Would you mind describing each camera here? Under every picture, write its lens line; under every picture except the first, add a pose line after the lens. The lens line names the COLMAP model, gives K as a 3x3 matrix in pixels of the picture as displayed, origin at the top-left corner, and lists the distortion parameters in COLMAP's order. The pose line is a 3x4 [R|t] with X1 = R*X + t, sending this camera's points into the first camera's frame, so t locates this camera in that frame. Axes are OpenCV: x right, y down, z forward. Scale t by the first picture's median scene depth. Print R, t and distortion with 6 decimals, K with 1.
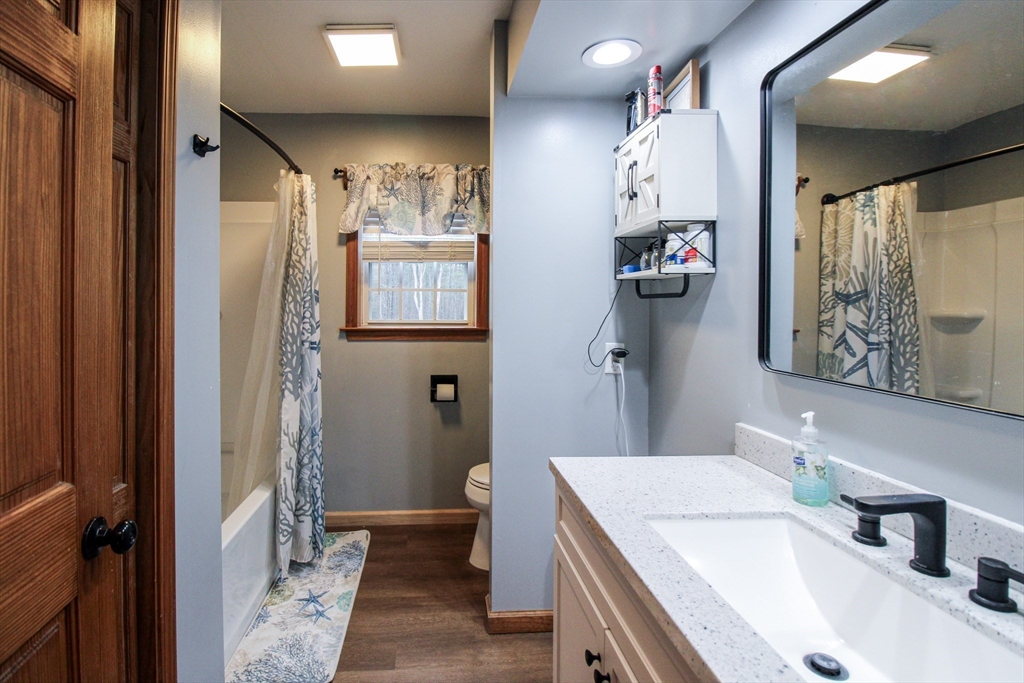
lens RADIAL K [[481.7, 0, 514.1], [0, 481.7, 317.1], [0, 0, 1]] dist [0.000885, -0.013286]
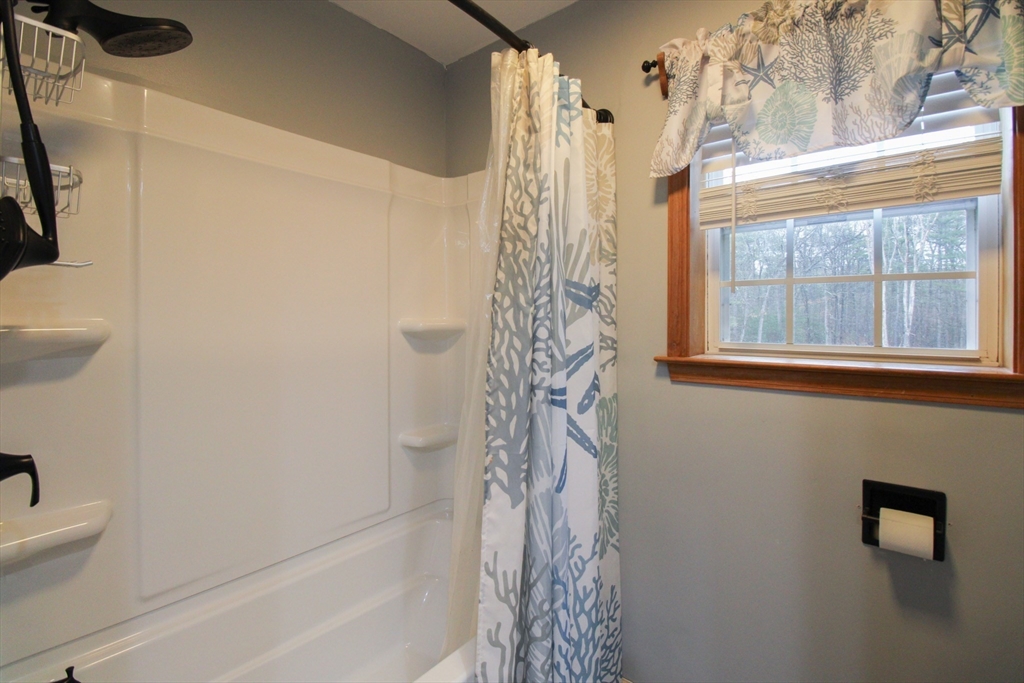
lens RADIAL K [[481.7, 0, 514.1], [0, 481.7, 317.1], [0, 0, 1]] dist [0.000885, -0.013286]
pose [[0.658951, -0.008212, -0.752141, -0.062177], [-0.011888, 0.999702, -0.021329, -0.008802], [0.752092, 0.022996, 0.658657, 0.527596]]
